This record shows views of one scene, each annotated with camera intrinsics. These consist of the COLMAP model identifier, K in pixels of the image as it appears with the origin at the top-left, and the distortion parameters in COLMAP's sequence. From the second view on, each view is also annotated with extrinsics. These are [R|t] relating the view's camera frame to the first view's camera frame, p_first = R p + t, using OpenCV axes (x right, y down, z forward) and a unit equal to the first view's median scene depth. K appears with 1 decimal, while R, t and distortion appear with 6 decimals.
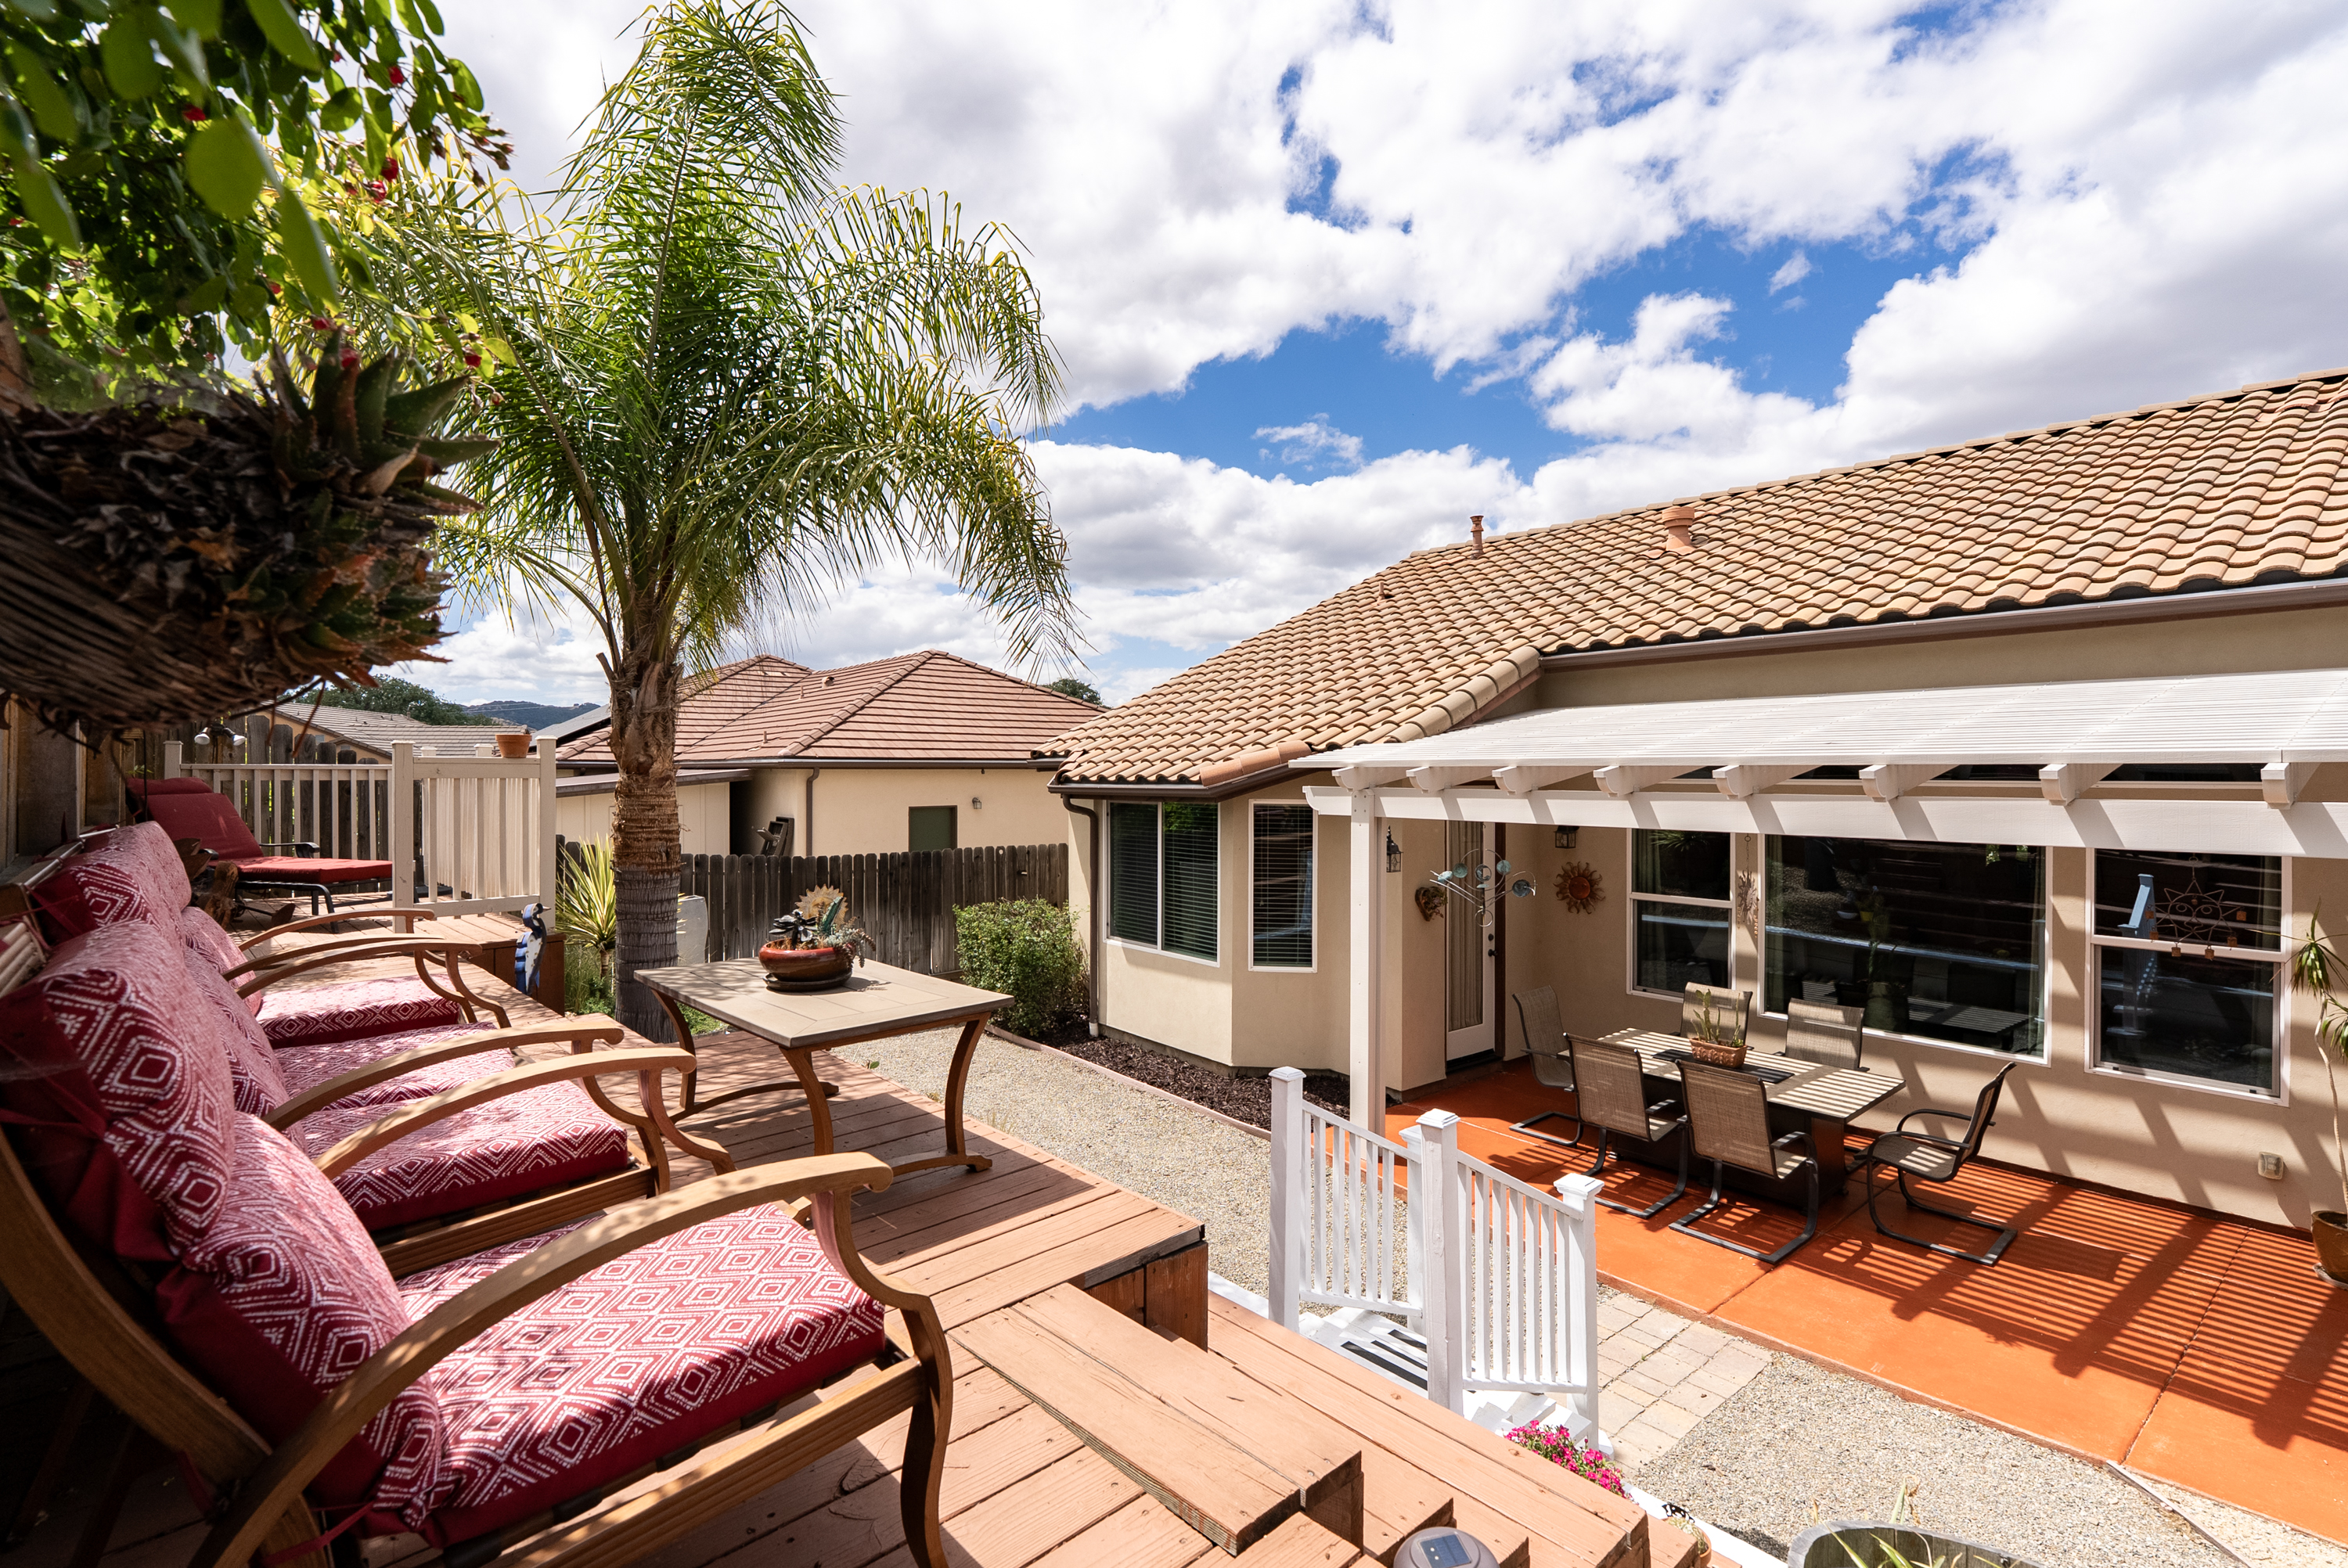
lens RADIAL K [[1054.6, 0, 1187.6], [0, 1054.6, 773.5], [0, 0, 1]] dist [-0.004464, 0.001316]
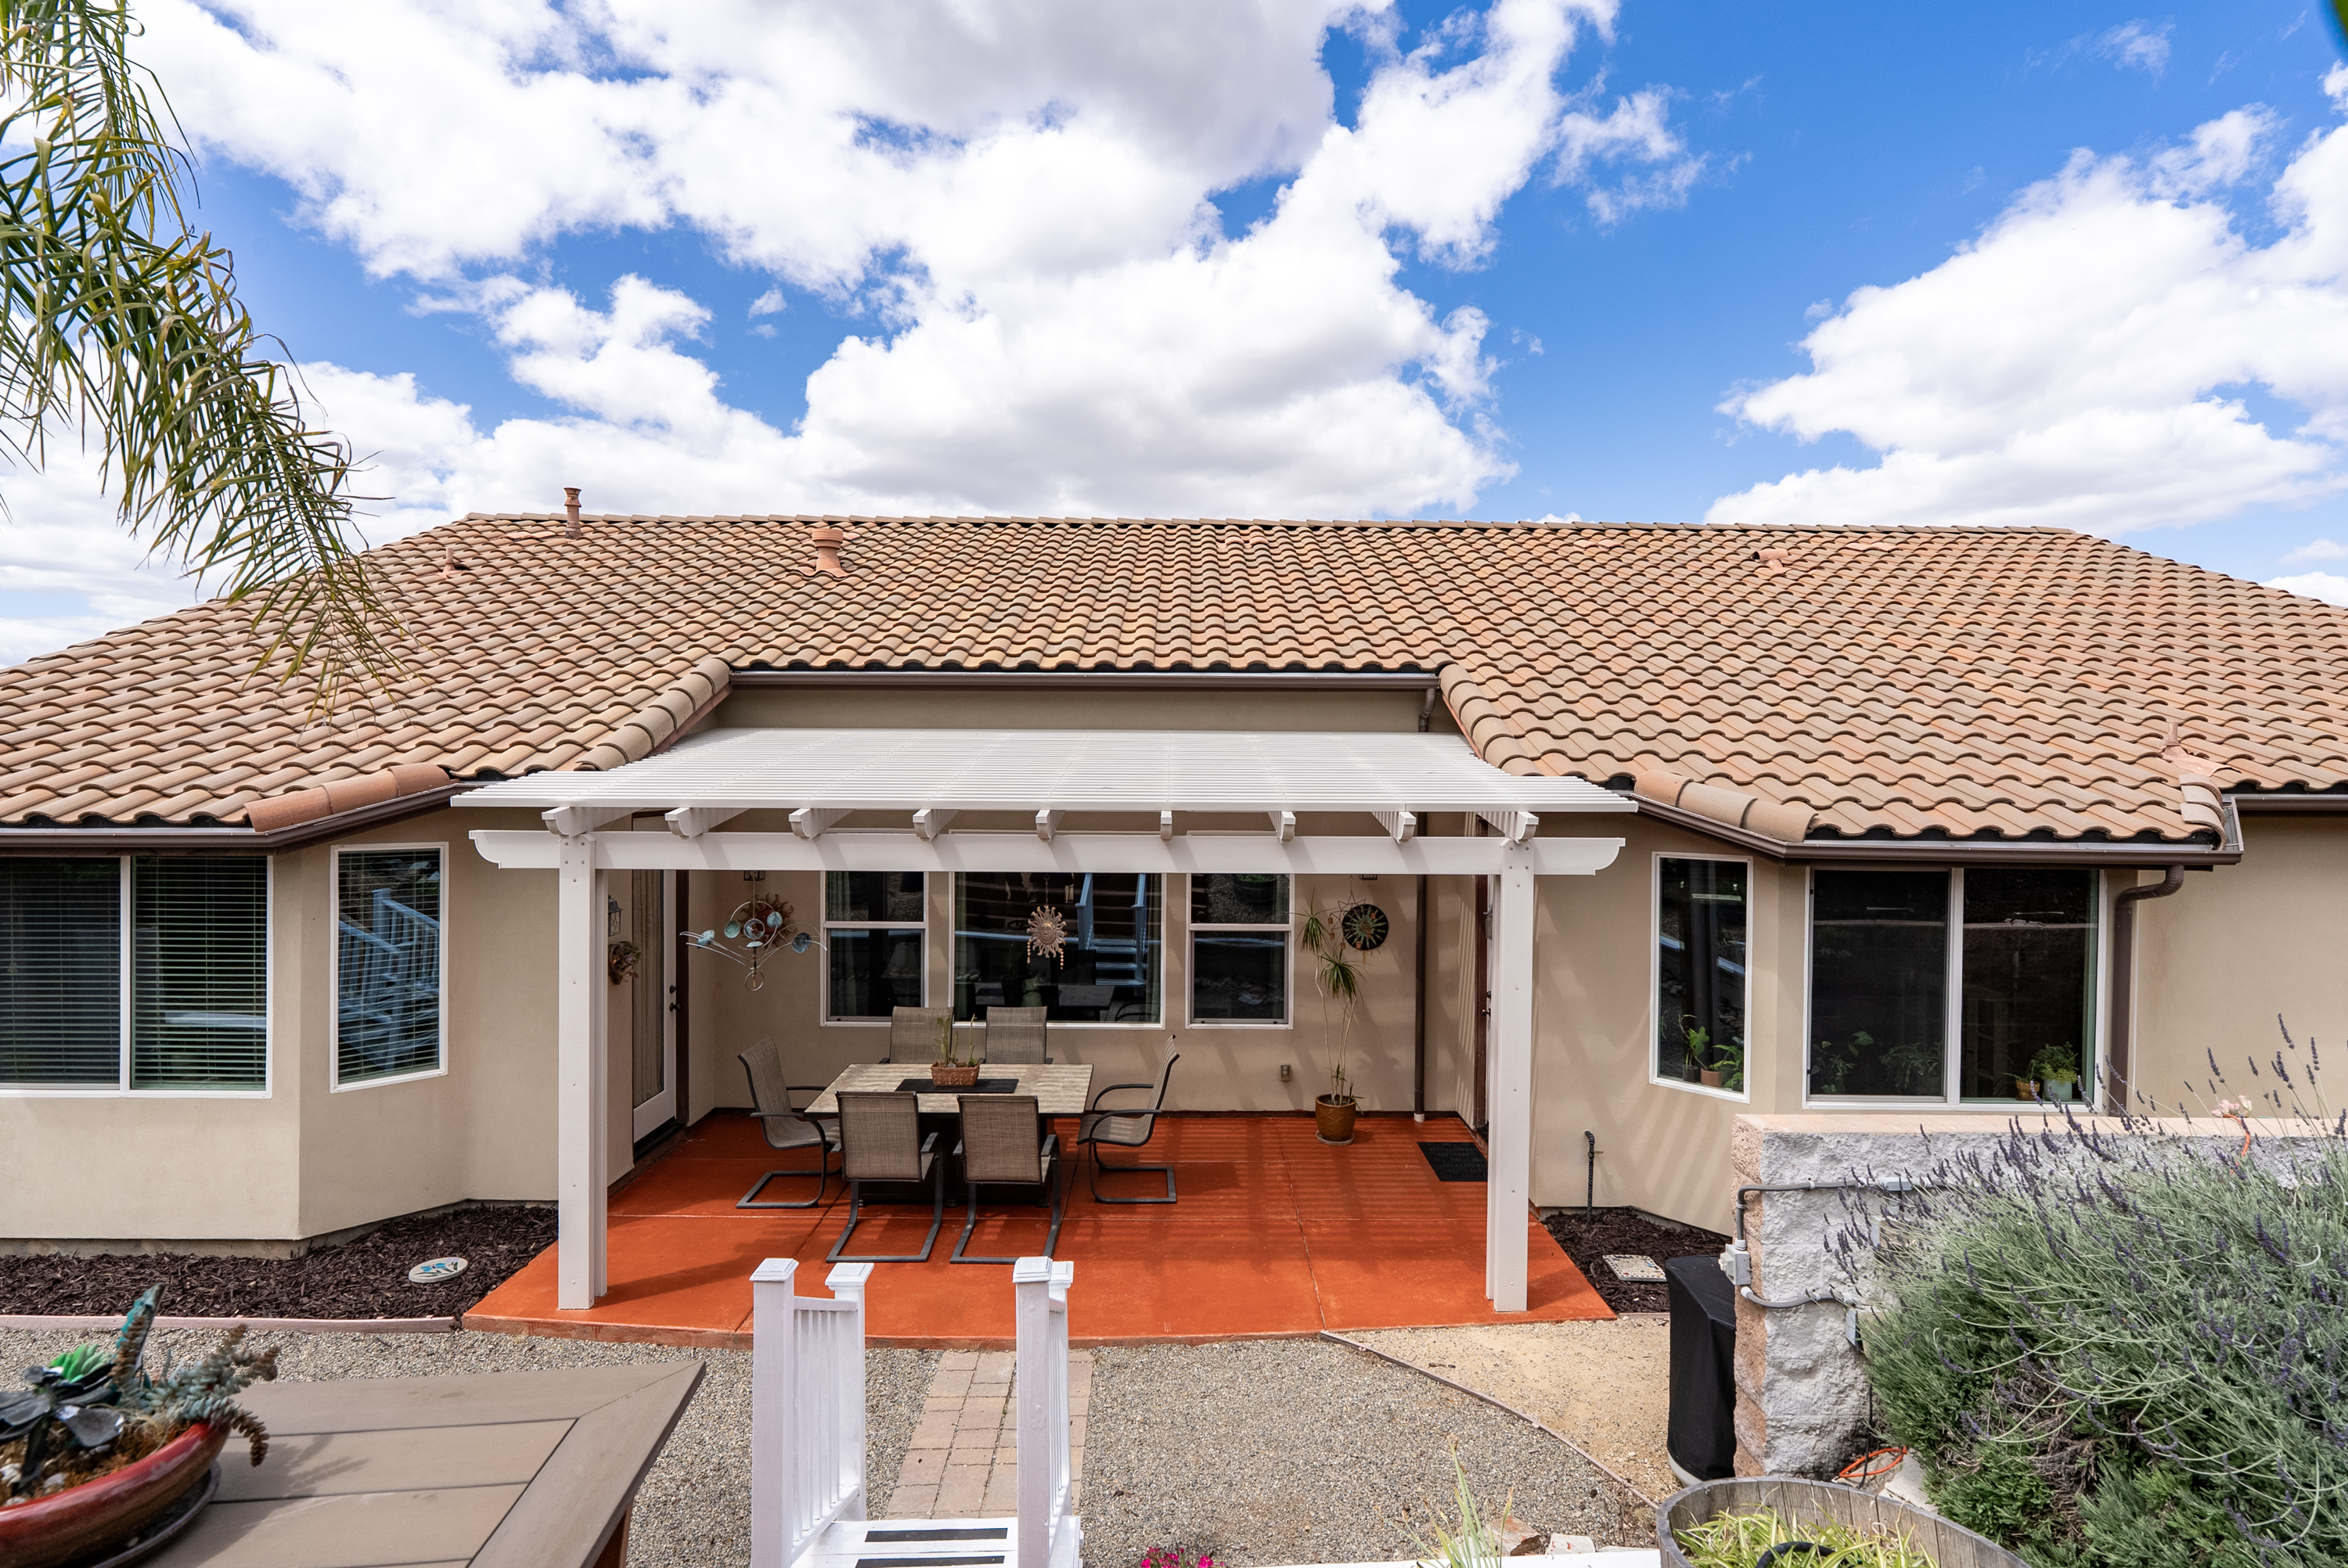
lens RADIAL K [[1054.6, 0, 1162.4], [0, 1054.6, 770.2], [0, 0, 1]] dist [-0.004464, 0.001316]
pose [[0.631695, 0.001222, 0.775216, -0.133338], [-0.004534, 0.999987, 0.002118, -0.029316], [-0.775204, -0.004853, 0.631693, 0.138746]]
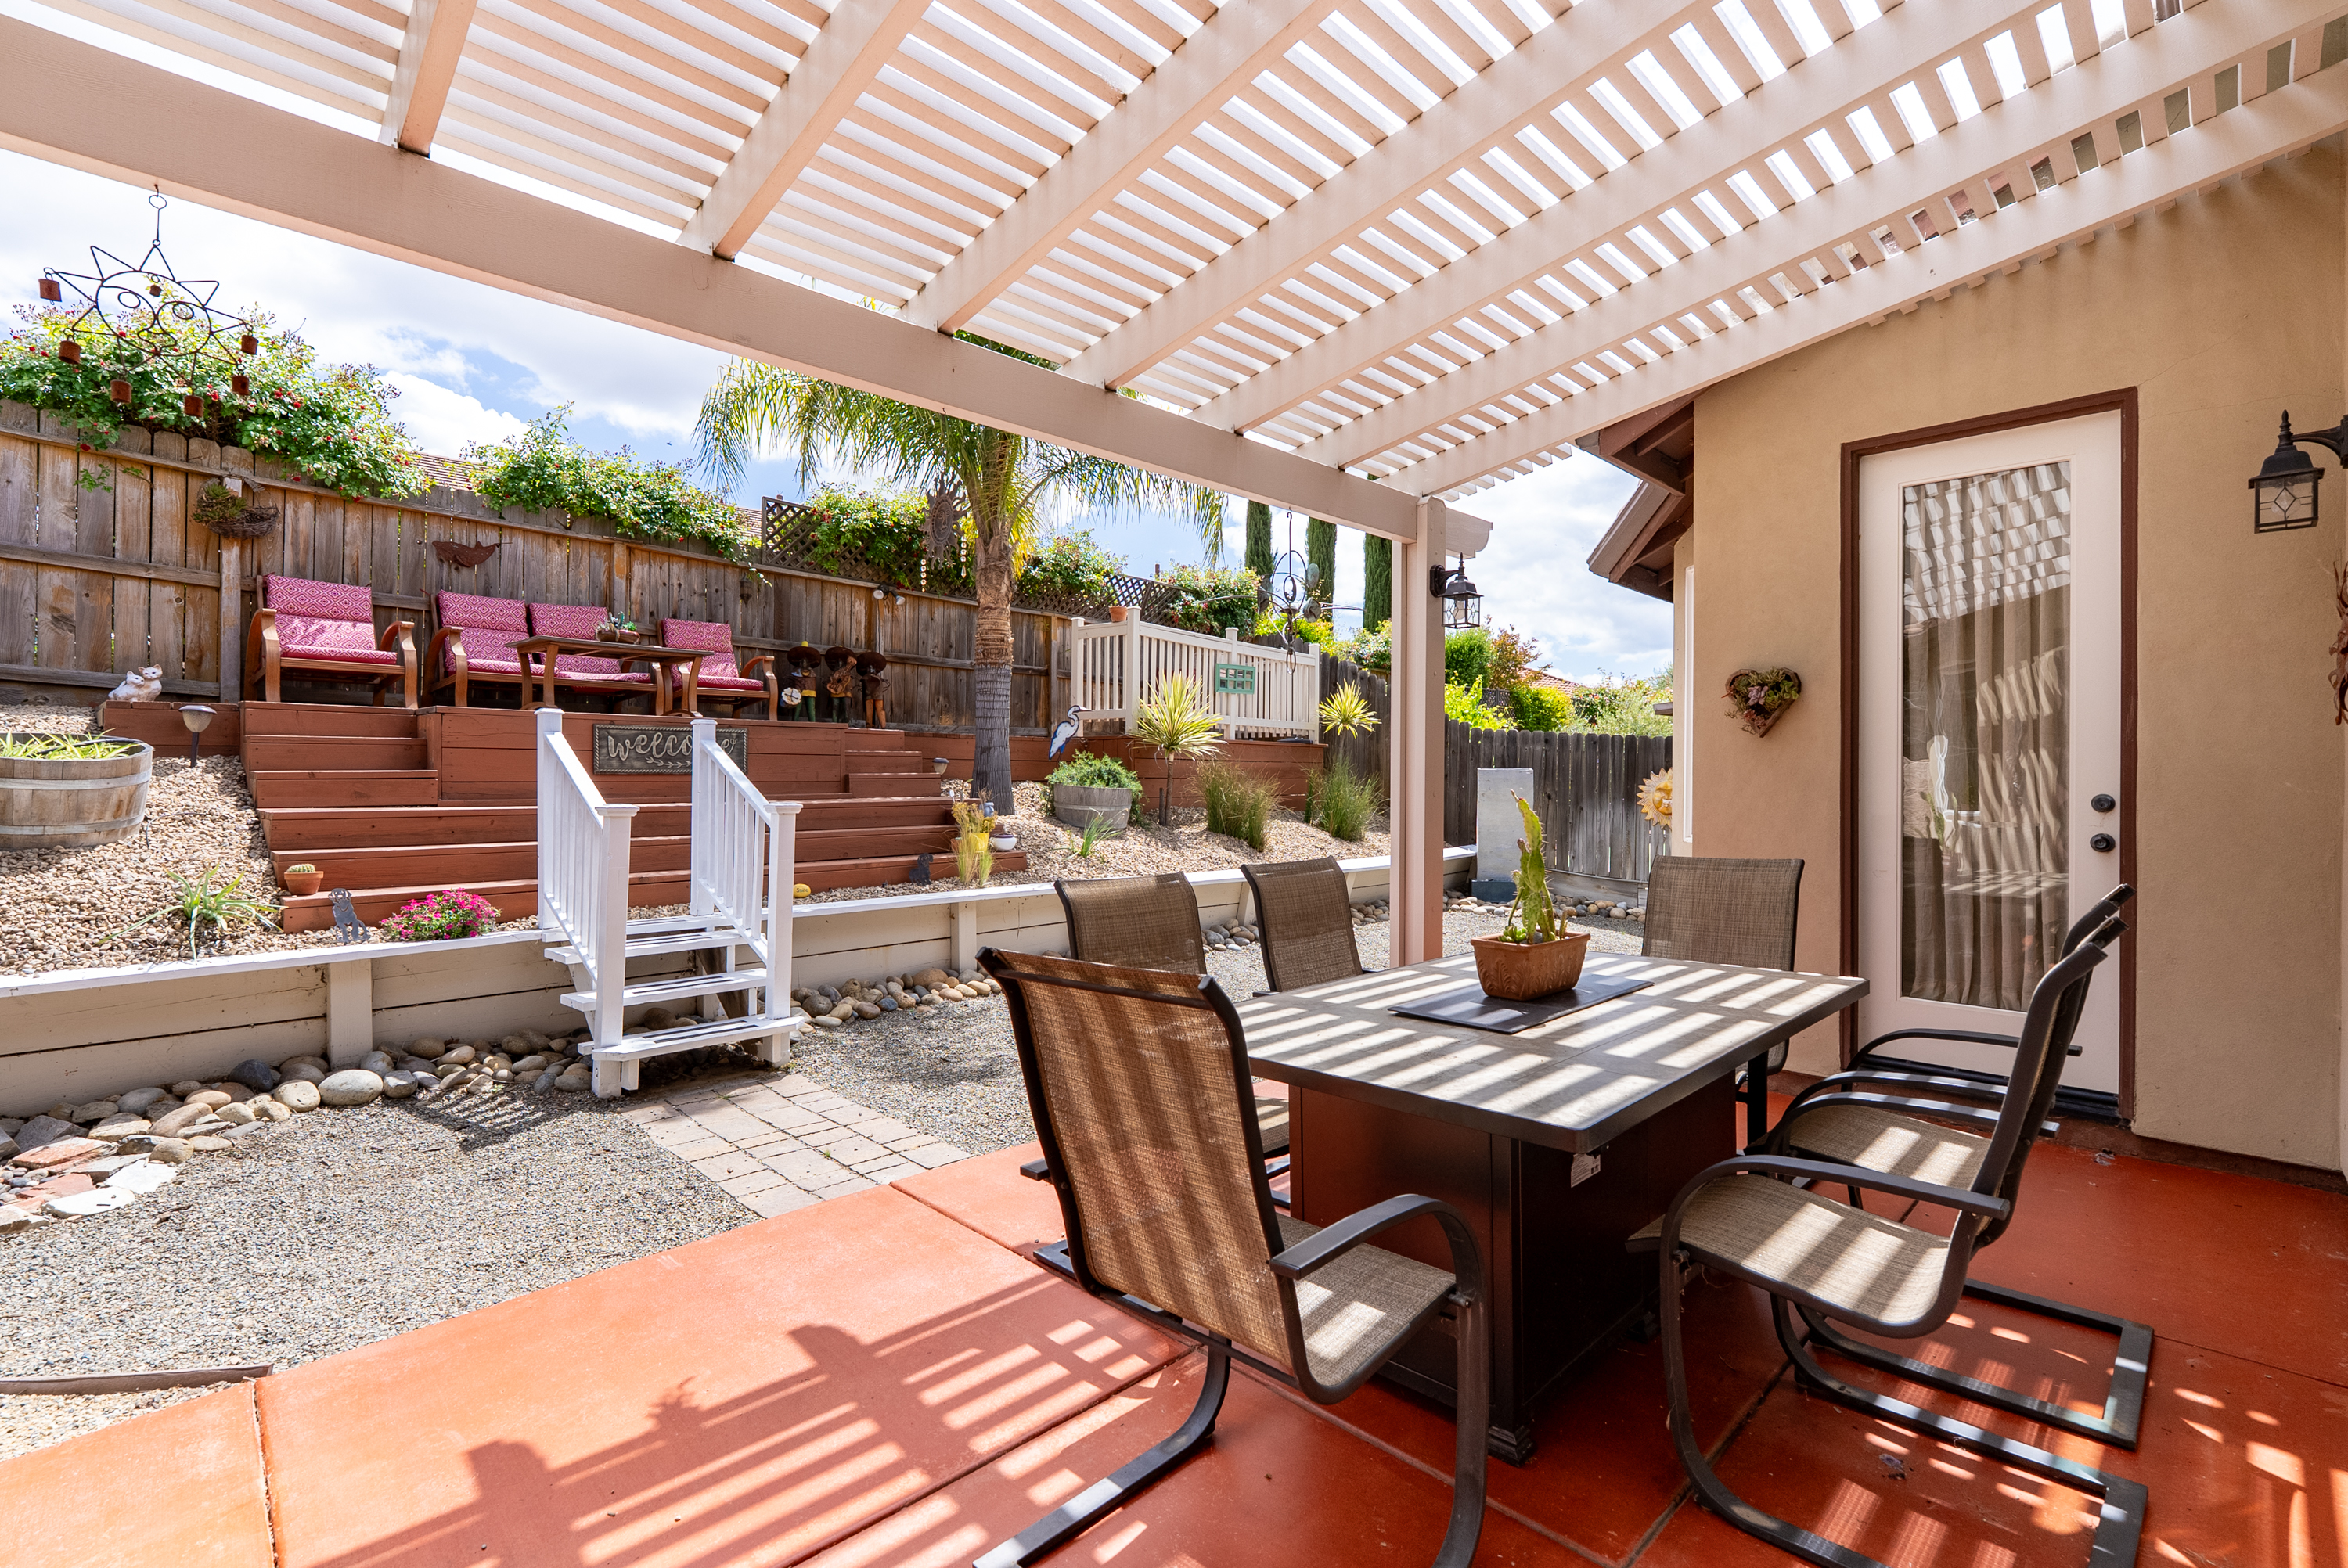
lens RADIAL K [[1054.6, 0, 1166.0], [0, 1054.6, 780.0], [0, 0, 1]] dist [-0.004464, 0.001316]
pose [[0.080513, -0.005421, -0.996739, 0.659261], [0.006163, 0.999969, -0.004941, 0.149188], [0.996735, -0.005745, 0.080544, 0.632449]]
